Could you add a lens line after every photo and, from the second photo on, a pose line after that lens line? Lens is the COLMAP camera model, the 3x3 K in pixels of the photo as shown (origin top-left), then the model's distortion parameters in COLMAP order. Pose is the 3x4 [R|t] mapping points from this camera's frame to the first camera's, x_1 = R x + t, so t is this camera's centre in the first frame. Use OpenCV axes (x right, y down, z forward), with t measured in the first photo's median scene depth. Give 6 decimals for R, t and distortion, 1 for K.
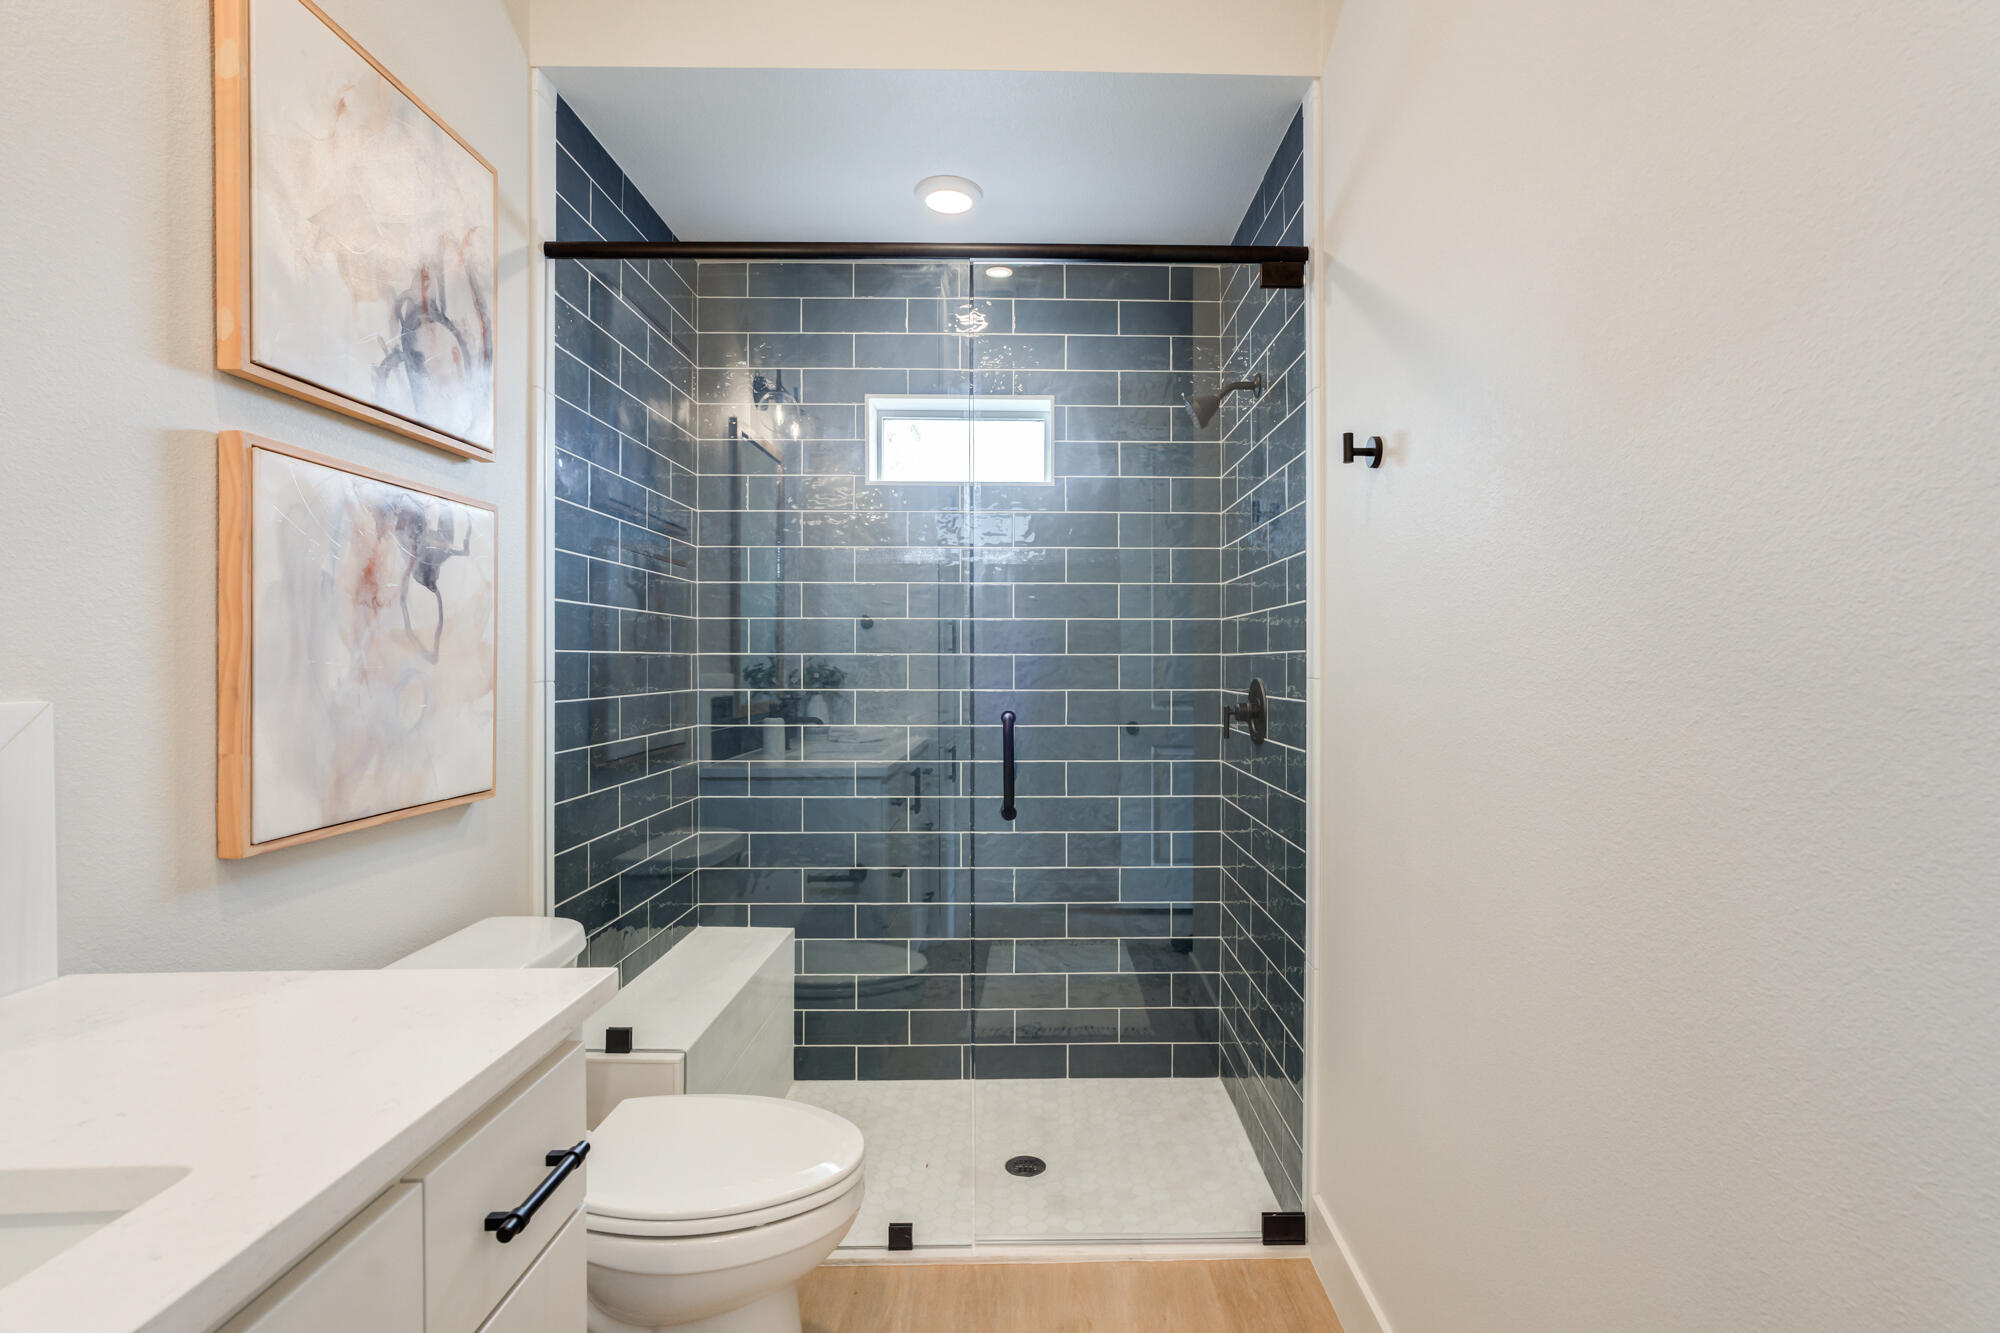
lens RADIAL K [[908.3, 0, 1010.5], [0, 908.3, 664.5], [0, 0, 1]] dist [-0.023341, 0.014954]
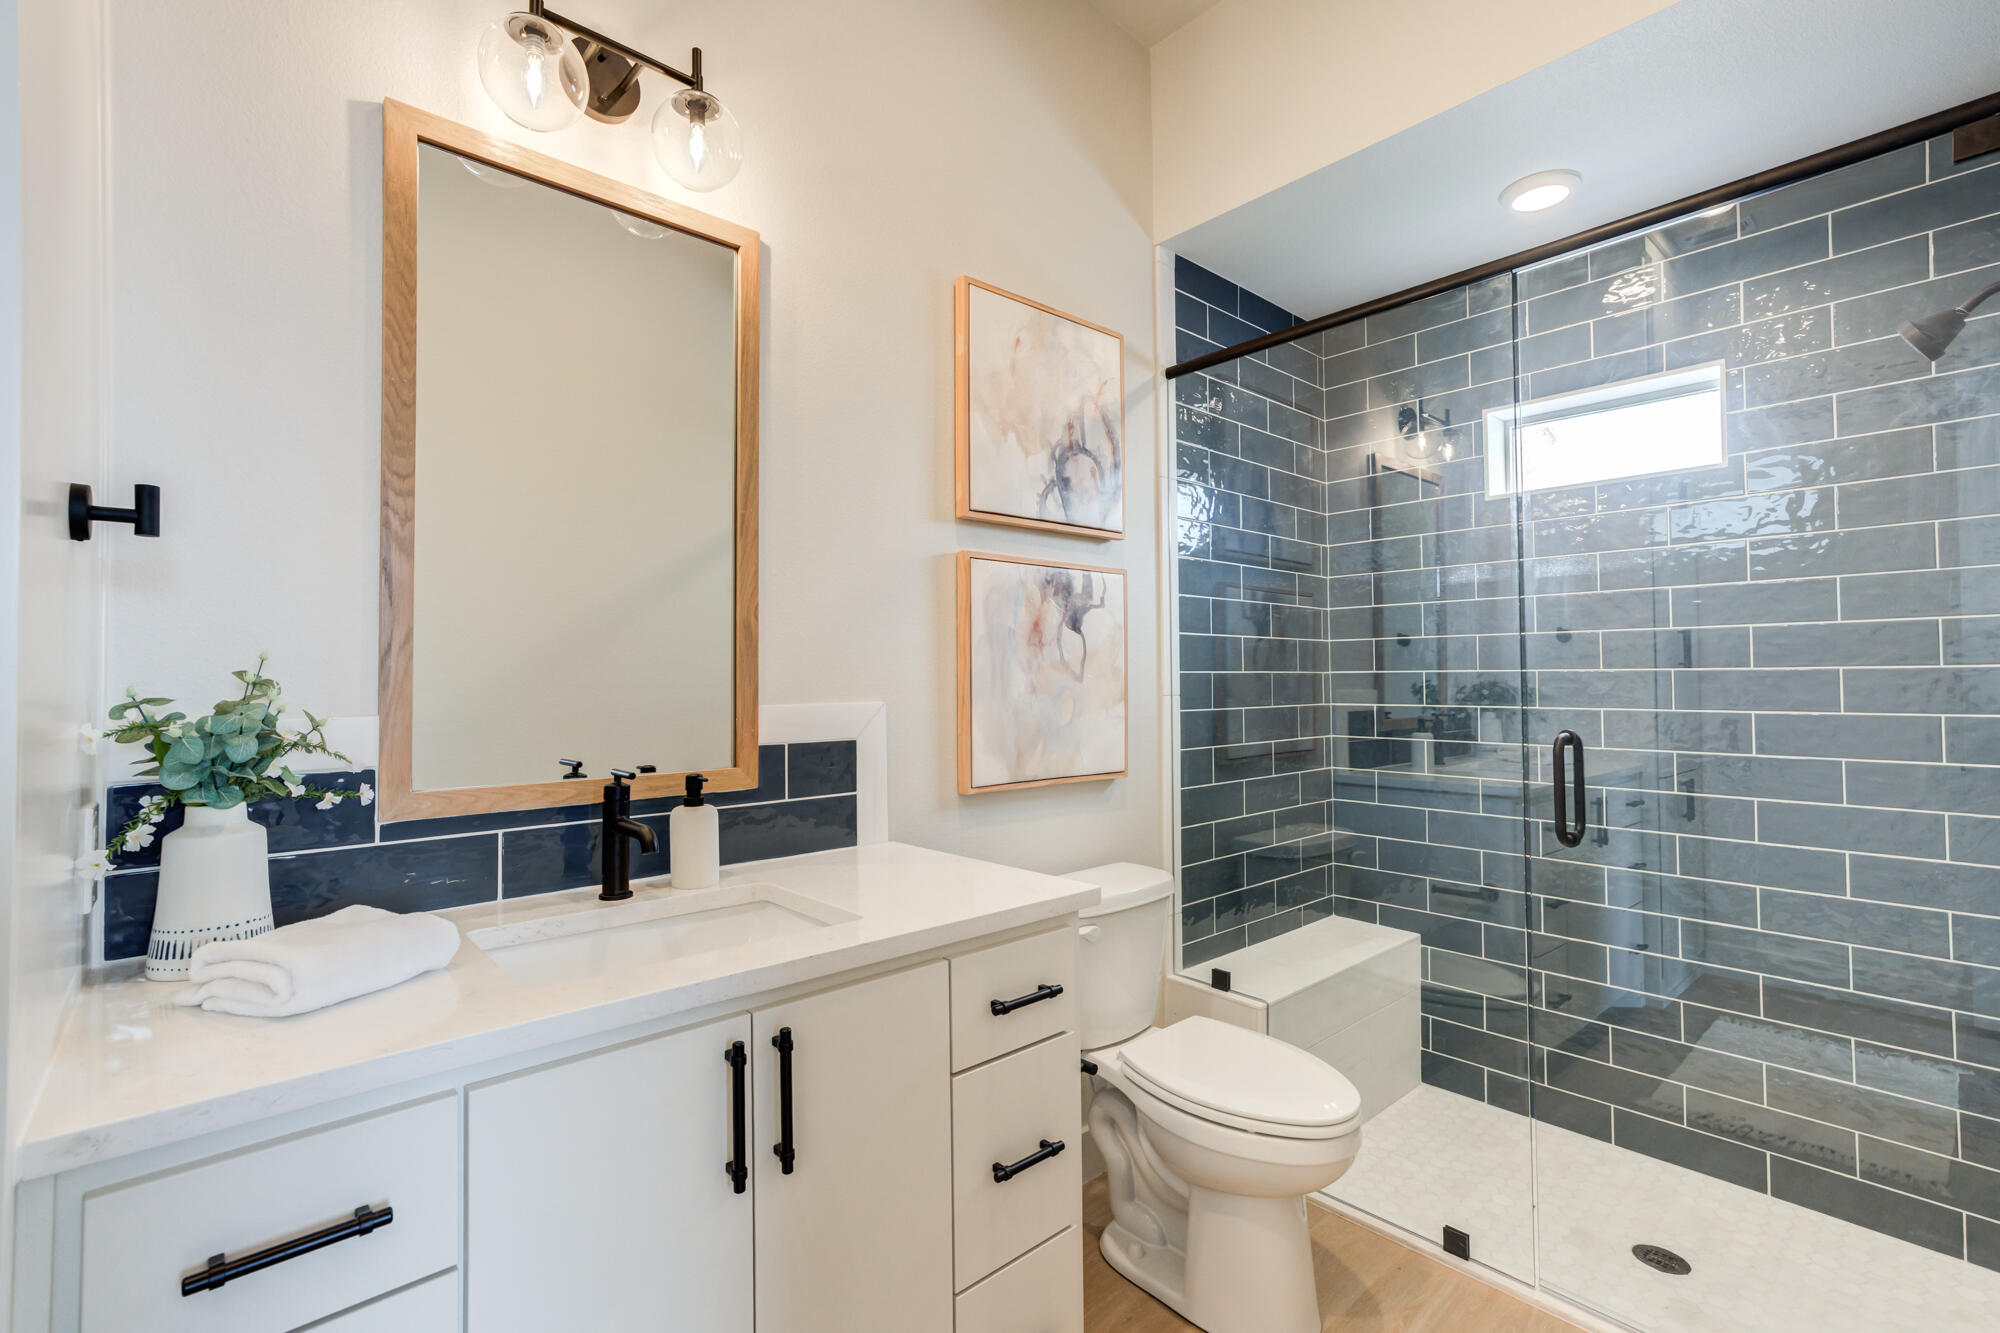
lens RADIAL K [[908.3, 0, 1010.5], [0, 908.3, 664.5], [0, 0, 1]] dist [-0.023341, 0.014954]
pose [[0.653902, -0.016698, -0.756395, 0.329686], [0.003591, 0.999814, -0.018967, -0.001923], [0.756571, 0.009687, 0.653840, -0.053853]]
